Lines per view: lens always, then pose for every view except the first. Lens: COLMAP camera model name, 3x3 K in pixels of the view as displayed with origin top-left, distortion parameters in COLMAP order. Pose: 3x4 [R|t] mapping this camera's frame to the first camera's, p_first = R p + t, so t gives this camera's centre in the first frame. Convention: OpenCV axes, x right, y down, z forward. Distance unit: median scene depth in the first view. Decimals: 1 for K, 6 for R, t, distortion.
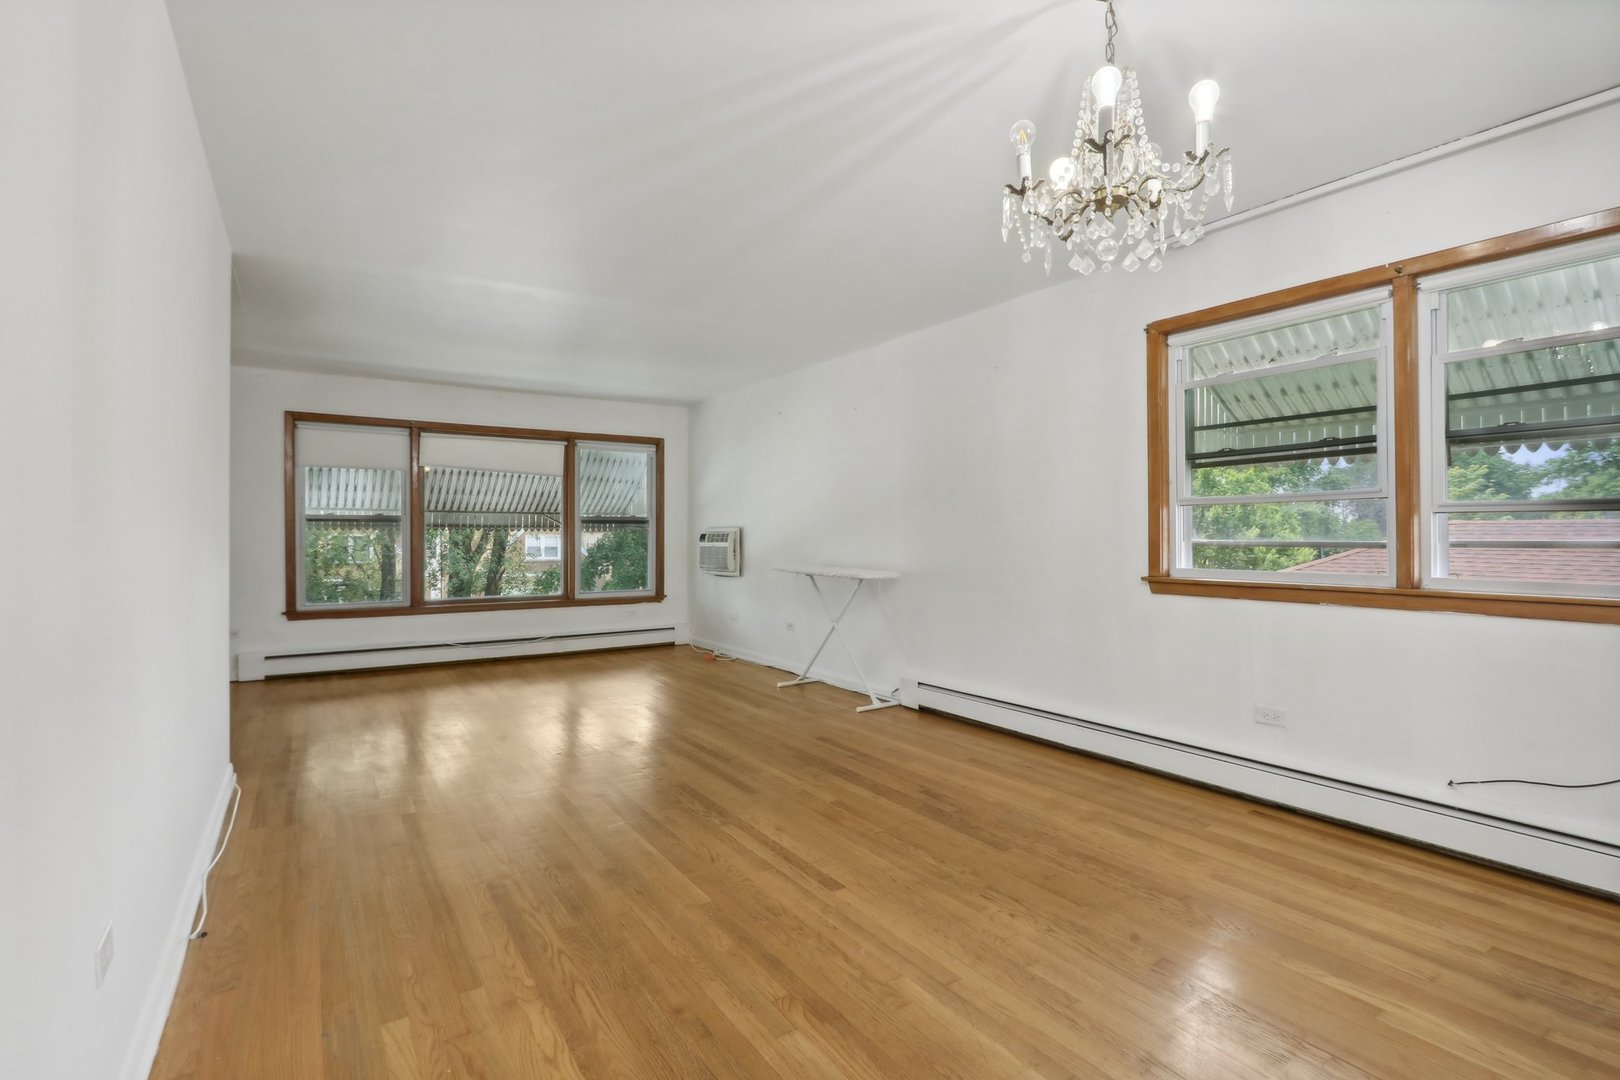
lens RADIAL K [[762.1, 0, 777.0], [0, 762.1, 541.2], [0, 0, 1]] dist [-0.024081, 0.003383]
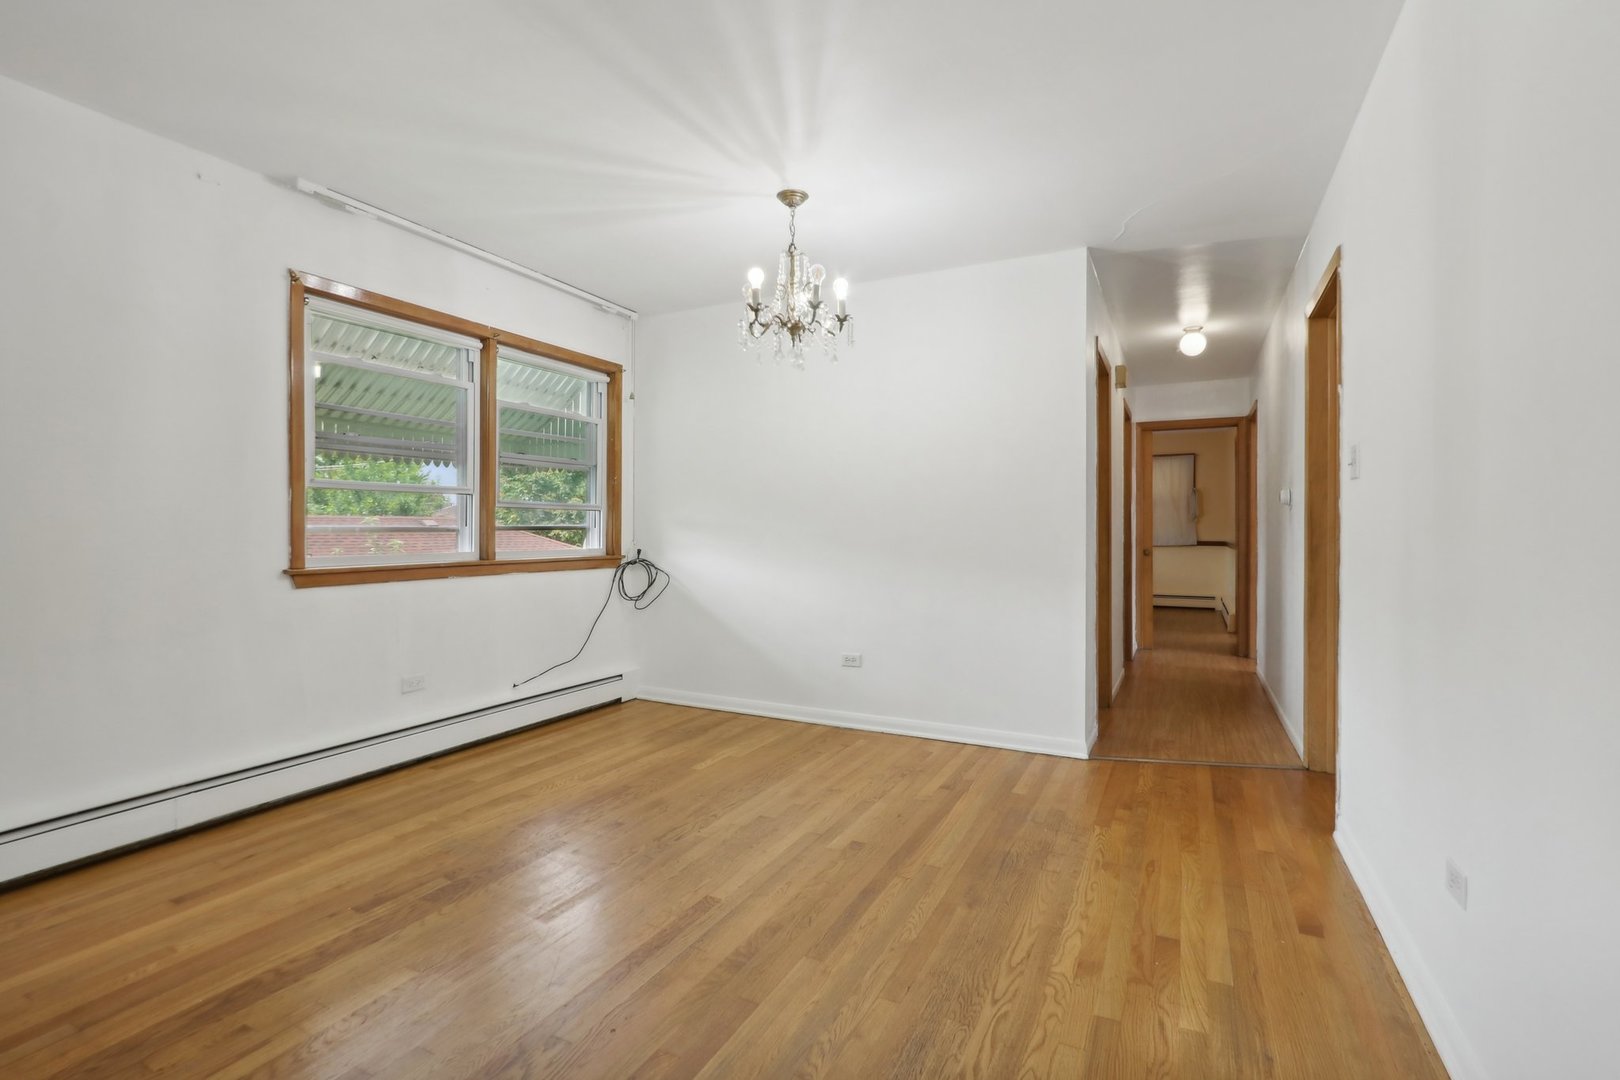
lens RADIAL K [[762.1, 0, 809.2], [0, 762.1, 528.6], [0, 0, 1]] dist [-0.024081, 0.003383]
pose [[-0.530381, 0.000238, 0.847759, -0.695568], [0.008191, 0.999955, 0.004844, 0.002400], [-0.847720, 0.009513, -0.530359, 1.258875]]
